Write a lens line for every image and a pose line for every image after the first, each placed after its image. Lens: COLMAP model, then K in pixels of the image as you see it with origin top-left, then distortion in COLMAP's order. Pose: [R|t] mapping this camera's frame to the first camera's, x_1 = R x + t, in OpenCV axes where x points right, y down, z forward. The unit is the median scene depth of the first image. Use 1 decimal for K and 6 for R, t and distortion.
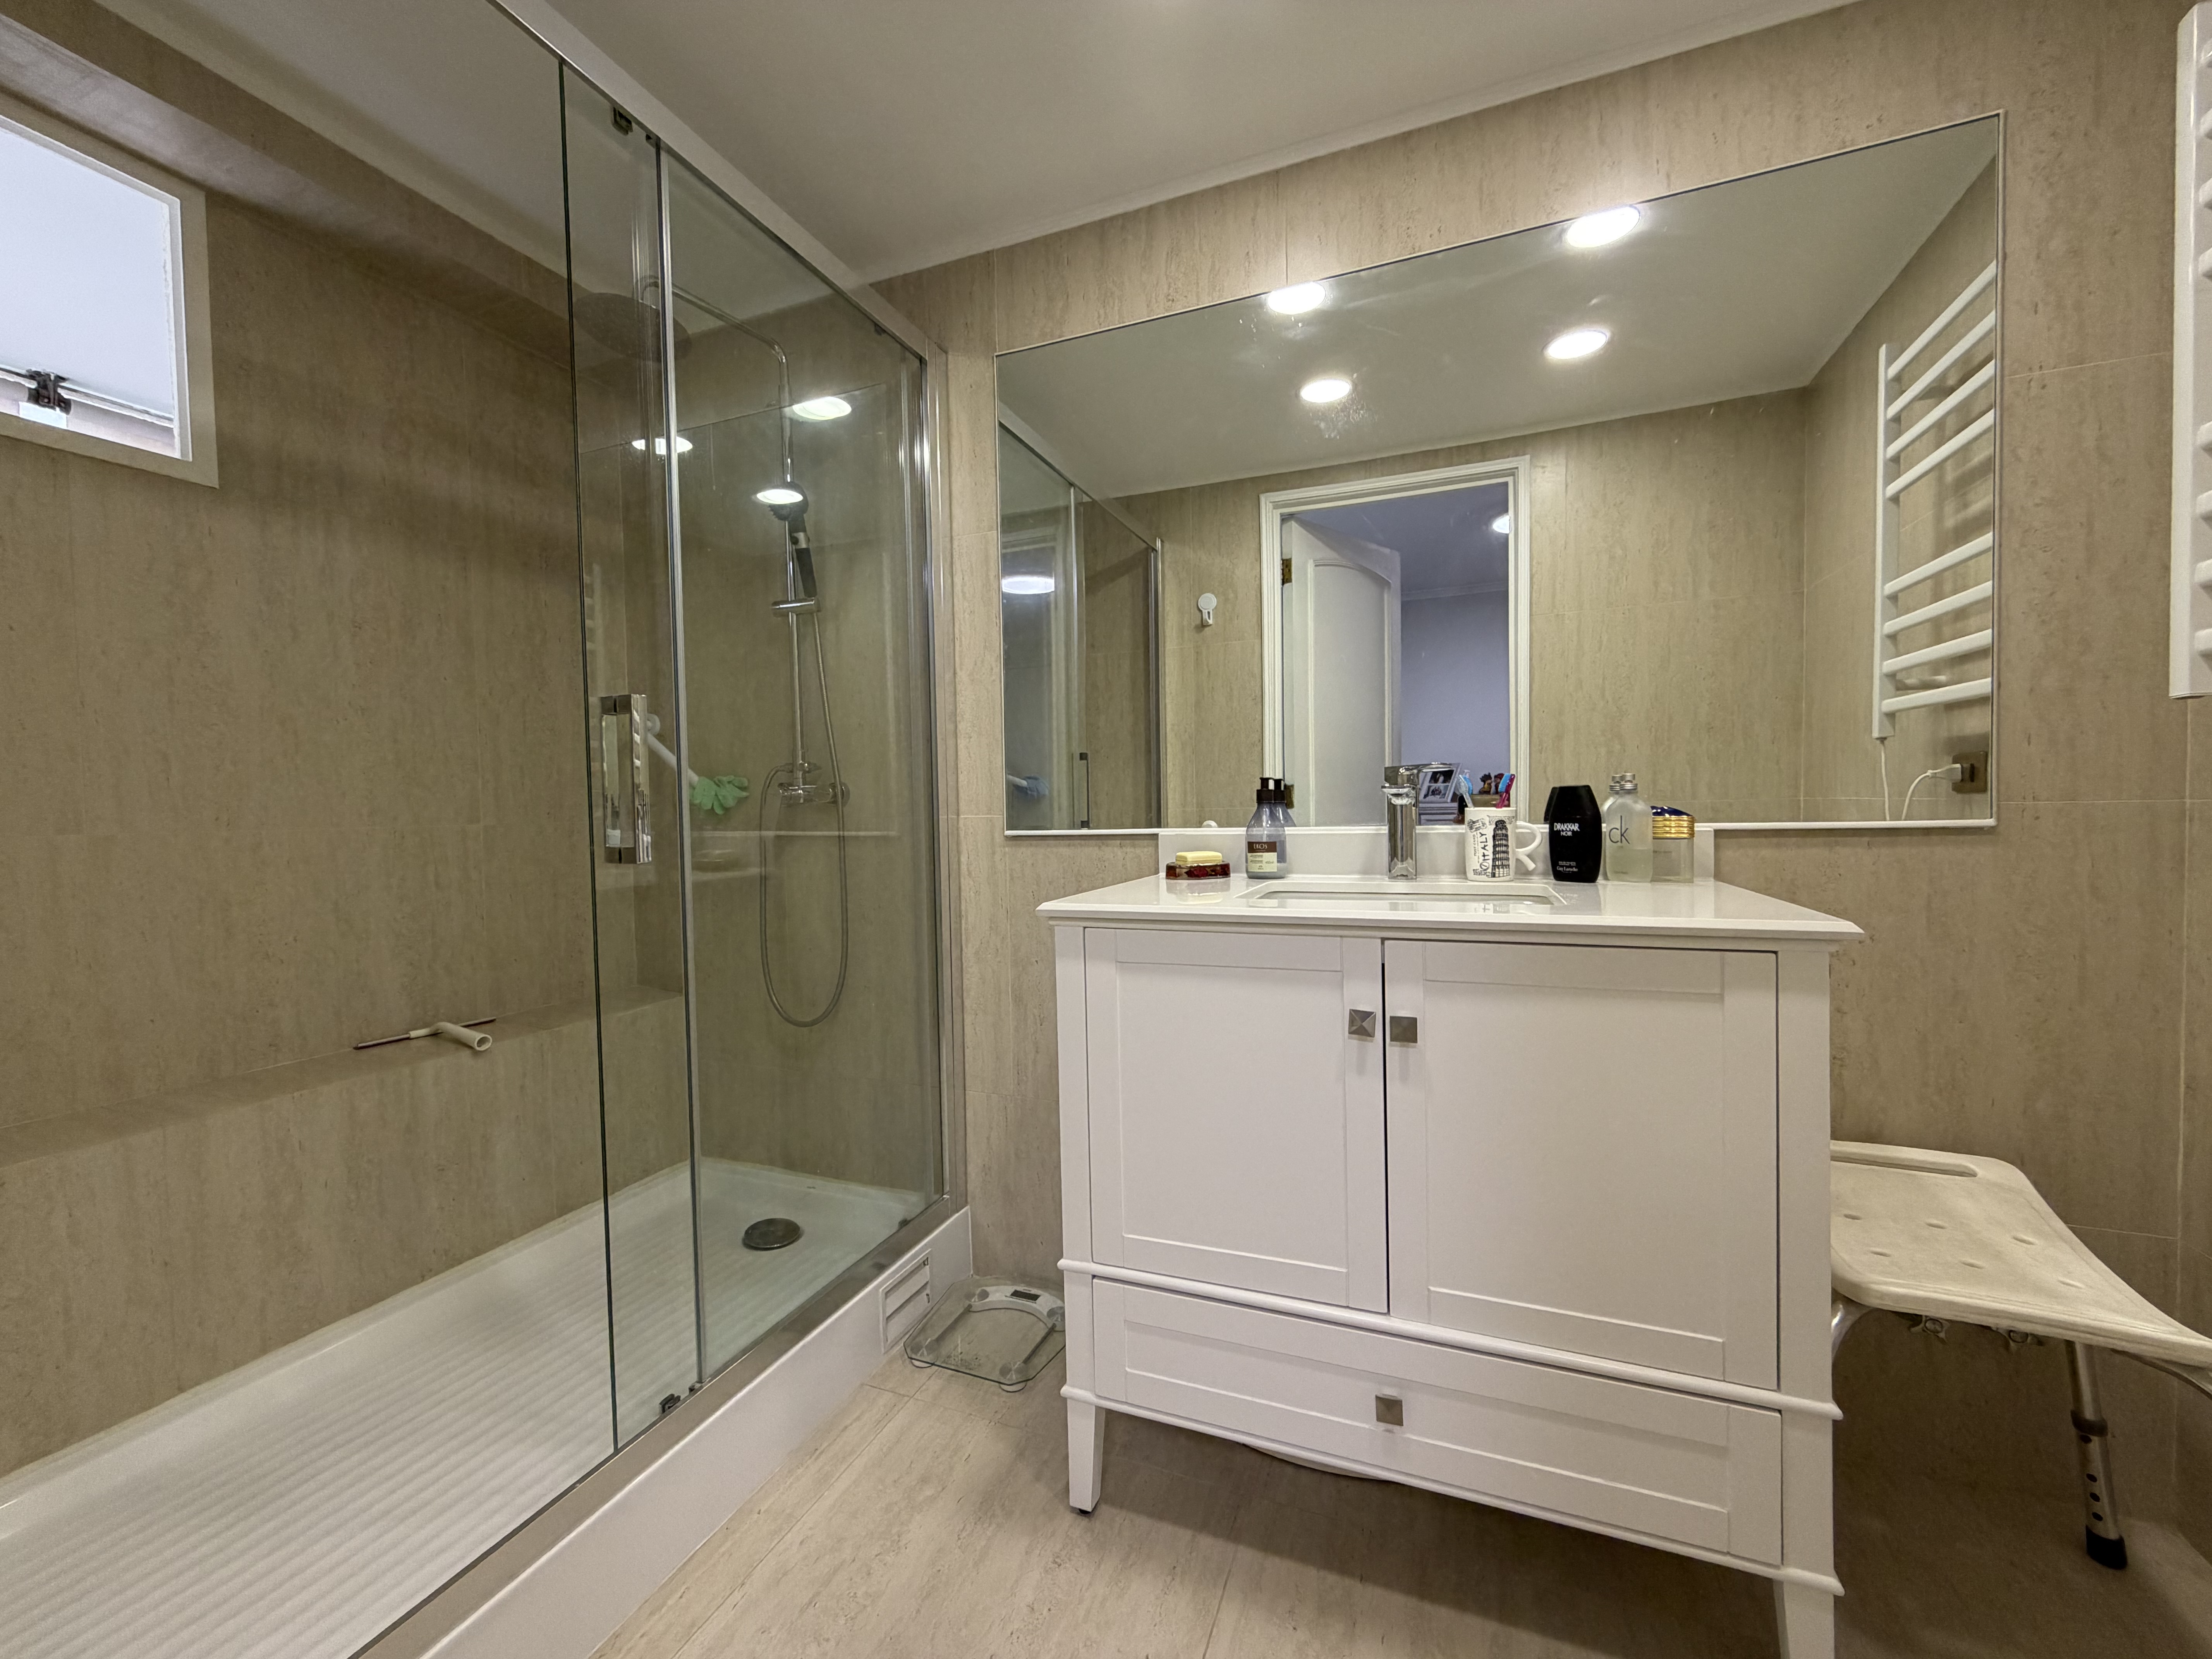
lens RADIAL K [[880.8, 0, 1085.6], [0, 880.8, 824.3], [0, 0, 1]] dist [-0.002211, -0.000218]
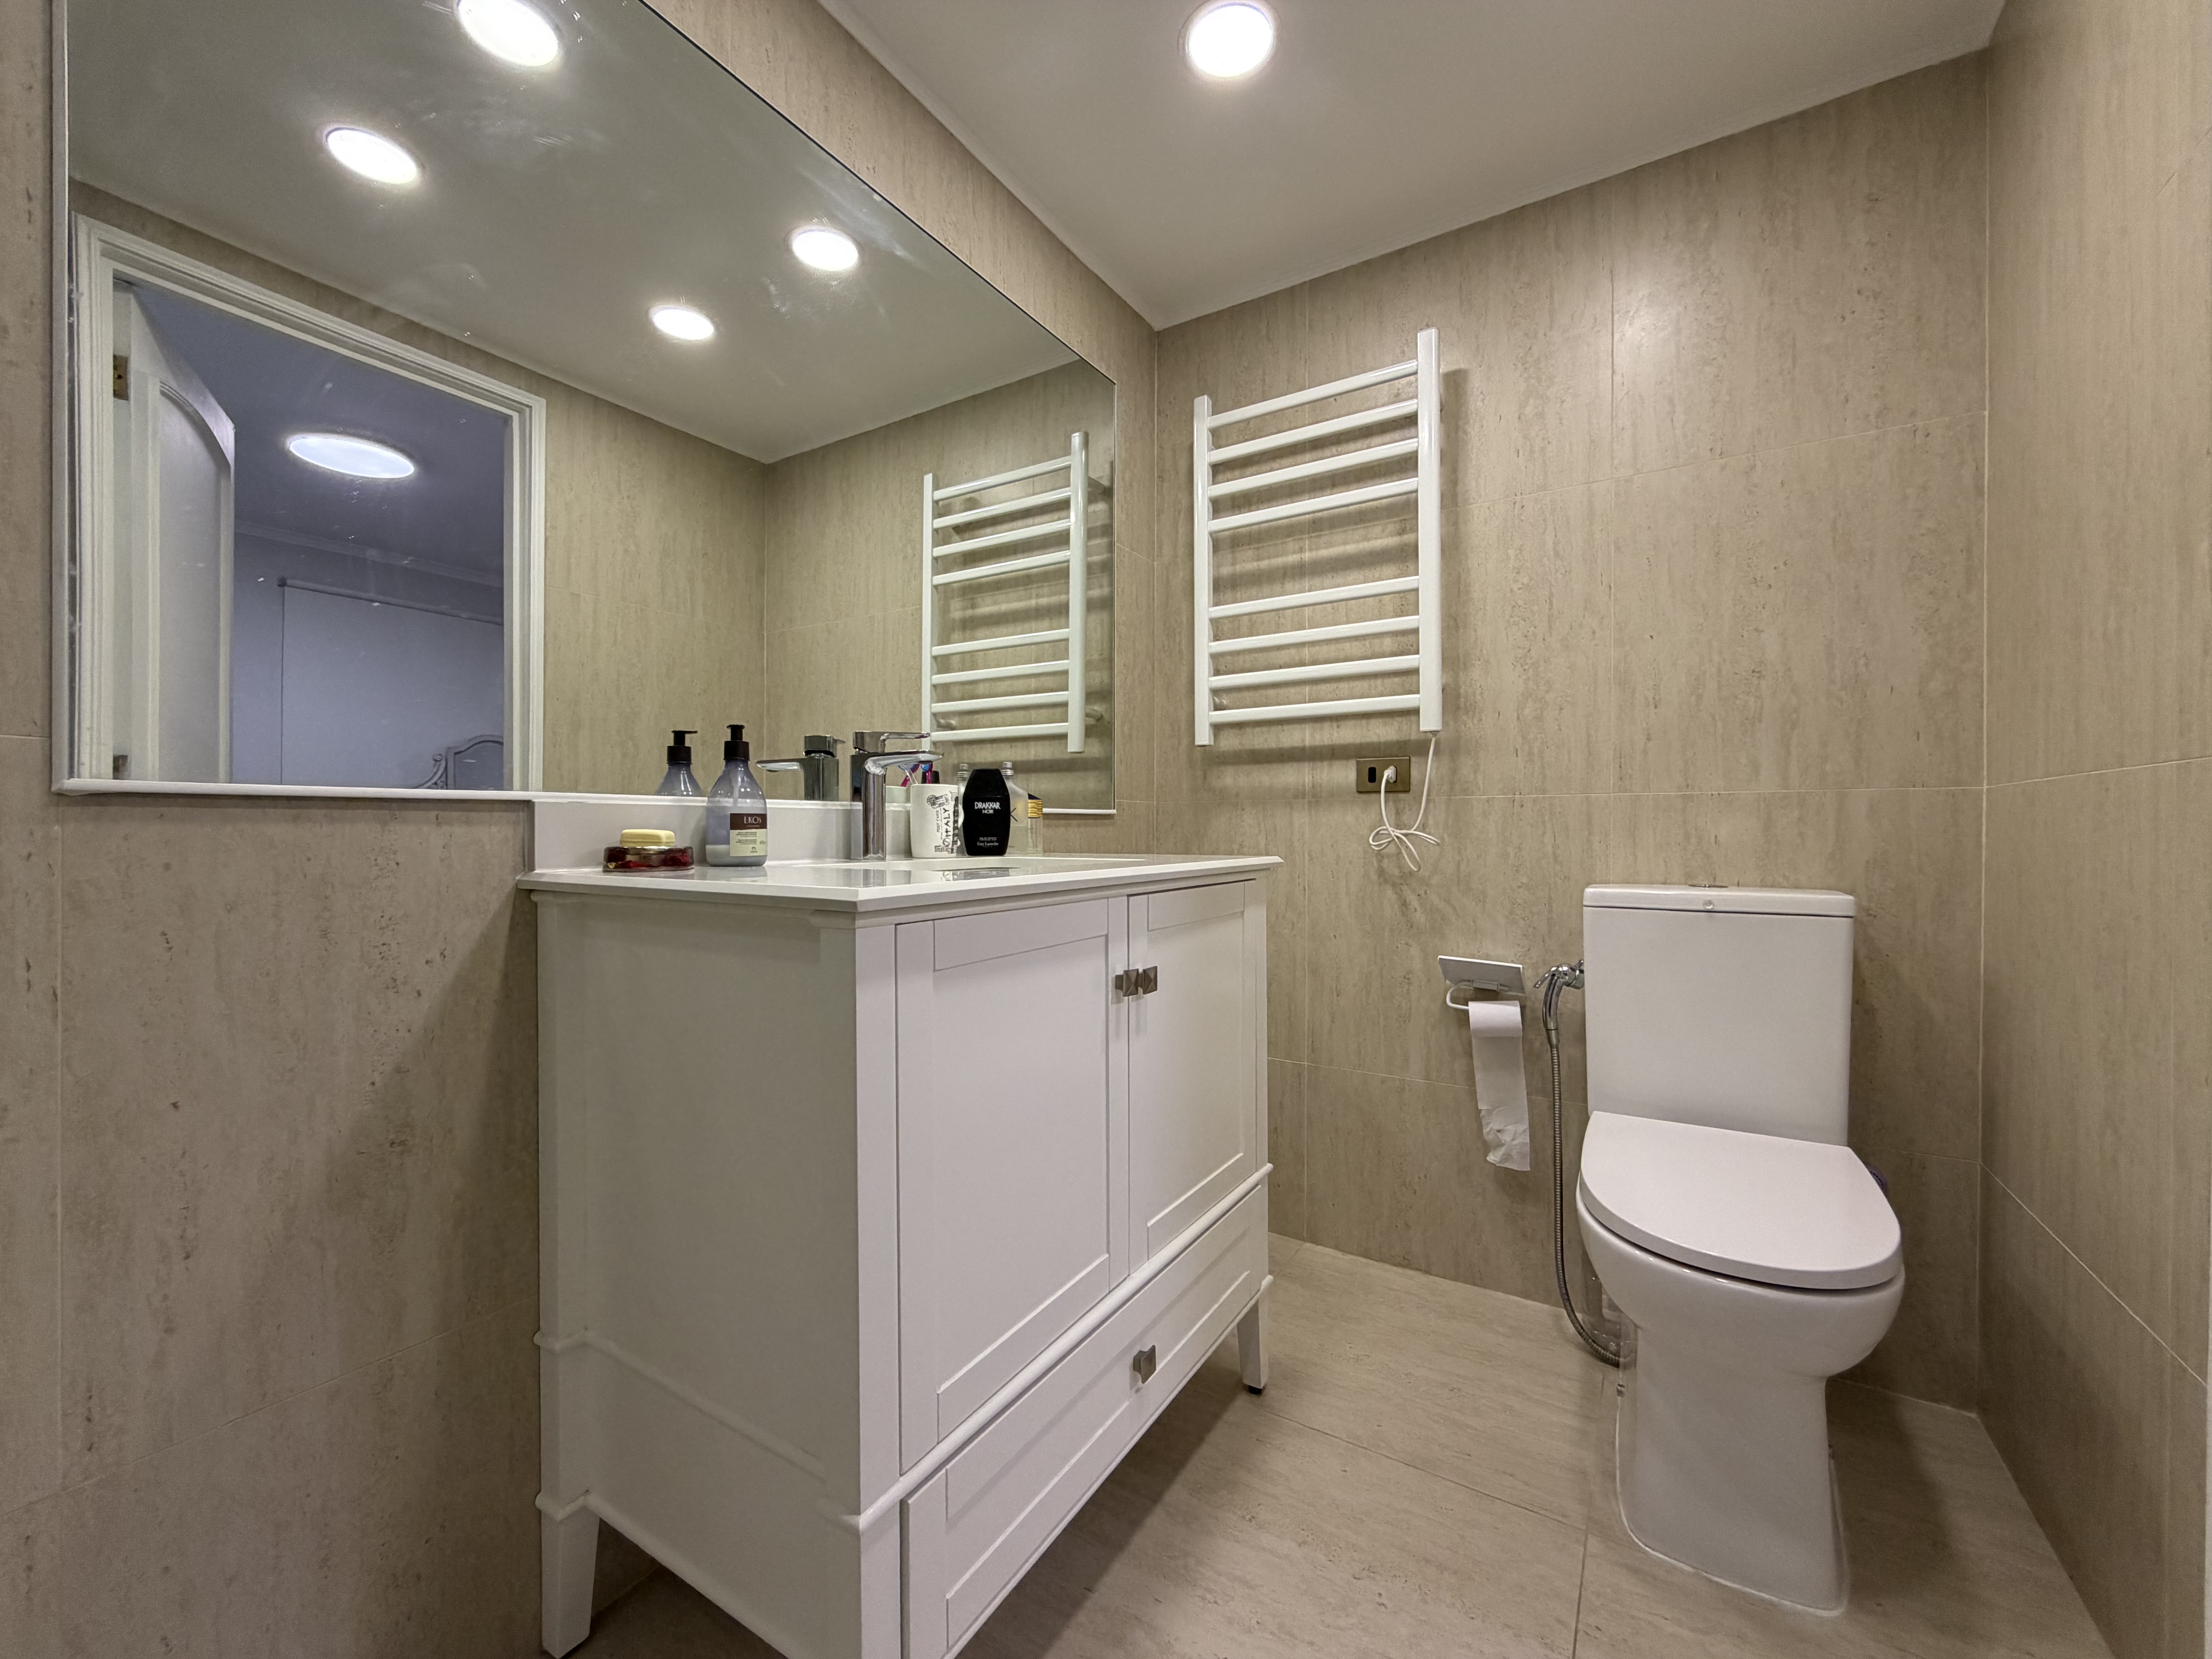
lens RADIAL K [[880.8, 0, 1116.4], [0, 880.8, 831.6], [0, 0, 1]] dist [-0.002211, -0.000218]
pose [[0.160798, 0.018480, 0.986814, -0.405100], [0.016102, 0.999643, -0.021345, 0.048746], [-0.986856, 0.019322, 0.160443, 0.529444]]
